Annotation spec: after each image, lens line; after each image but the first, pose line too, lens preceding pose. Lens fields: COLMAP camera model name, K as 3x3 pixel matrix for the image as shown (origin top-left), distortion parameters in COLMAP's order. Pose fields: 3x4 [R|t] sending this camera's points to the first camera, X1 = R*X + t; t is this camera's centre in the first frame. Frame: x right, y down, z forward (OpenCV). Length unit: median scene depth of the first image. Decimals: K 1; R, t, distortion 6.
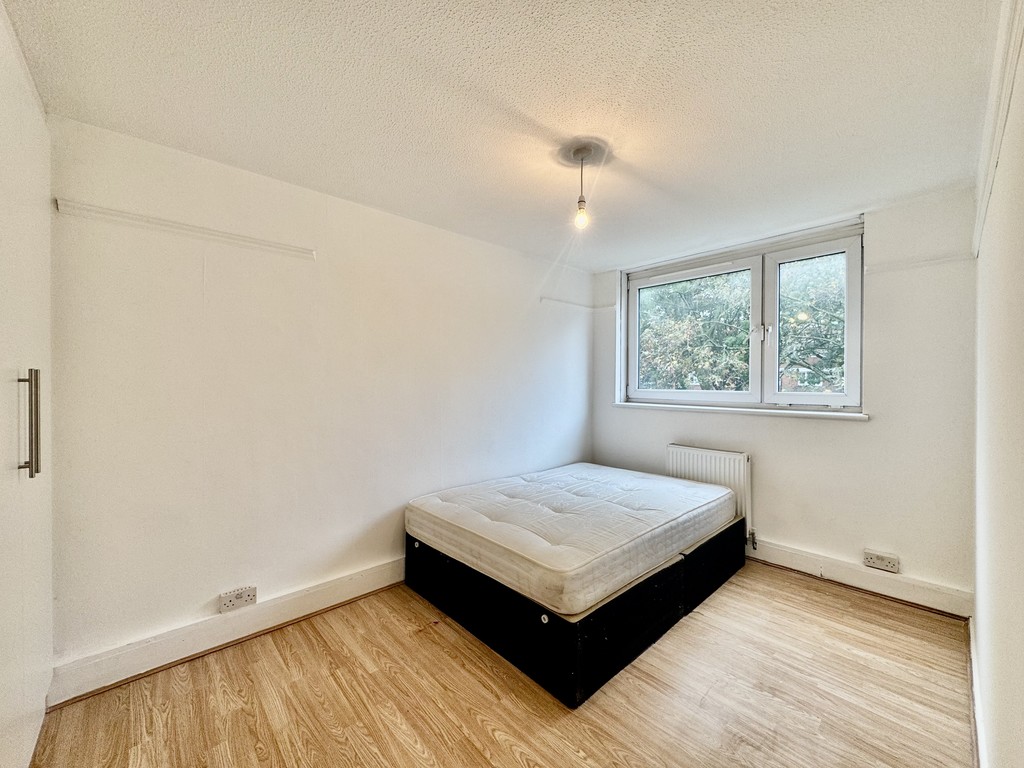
lens RADIAL K [[408.1, 0, 510.8], [0, 408.1, 384.0], [0, 0, 1]] dist [-0.002635, 0.000184]
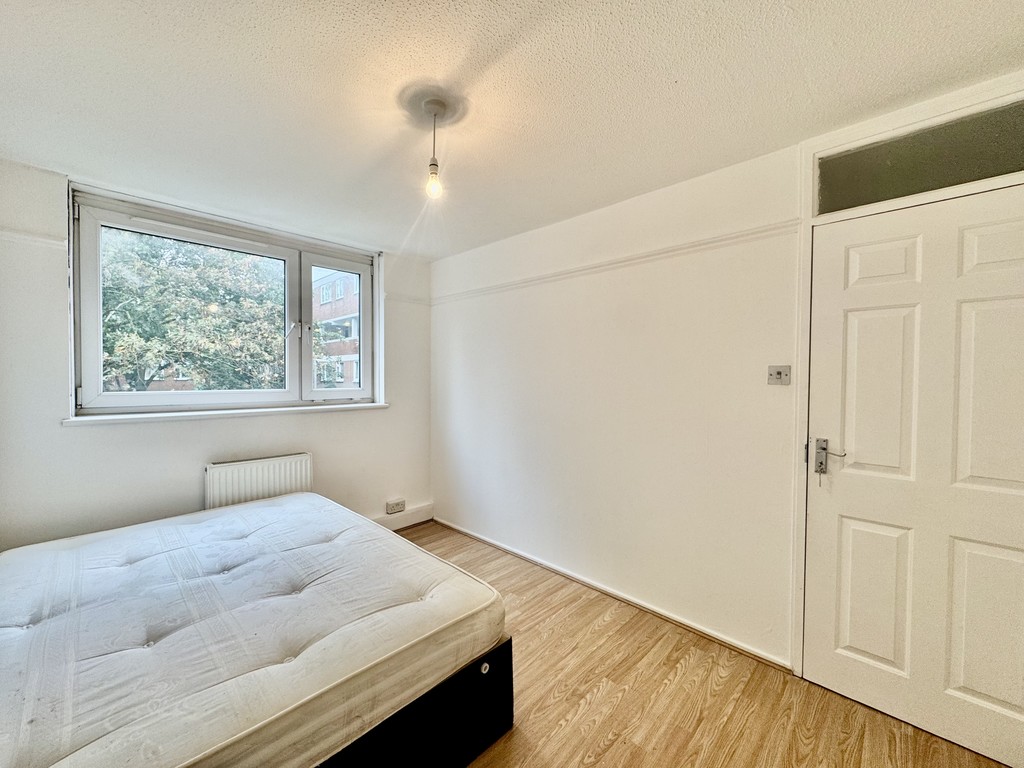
lens RADIAL K [[408.1, 0, 510.8], [0, 408.1, 384.0], [0, 0, 1]] dist [-0.002635, 0.000184]
pose [[-0.059761, -0.021349, 0.997984, -0.515180], [0.002465, 0.999765, 0.021534, -0.017338], [-0.998210, 0.003747, -0.059694, 0.690911]]
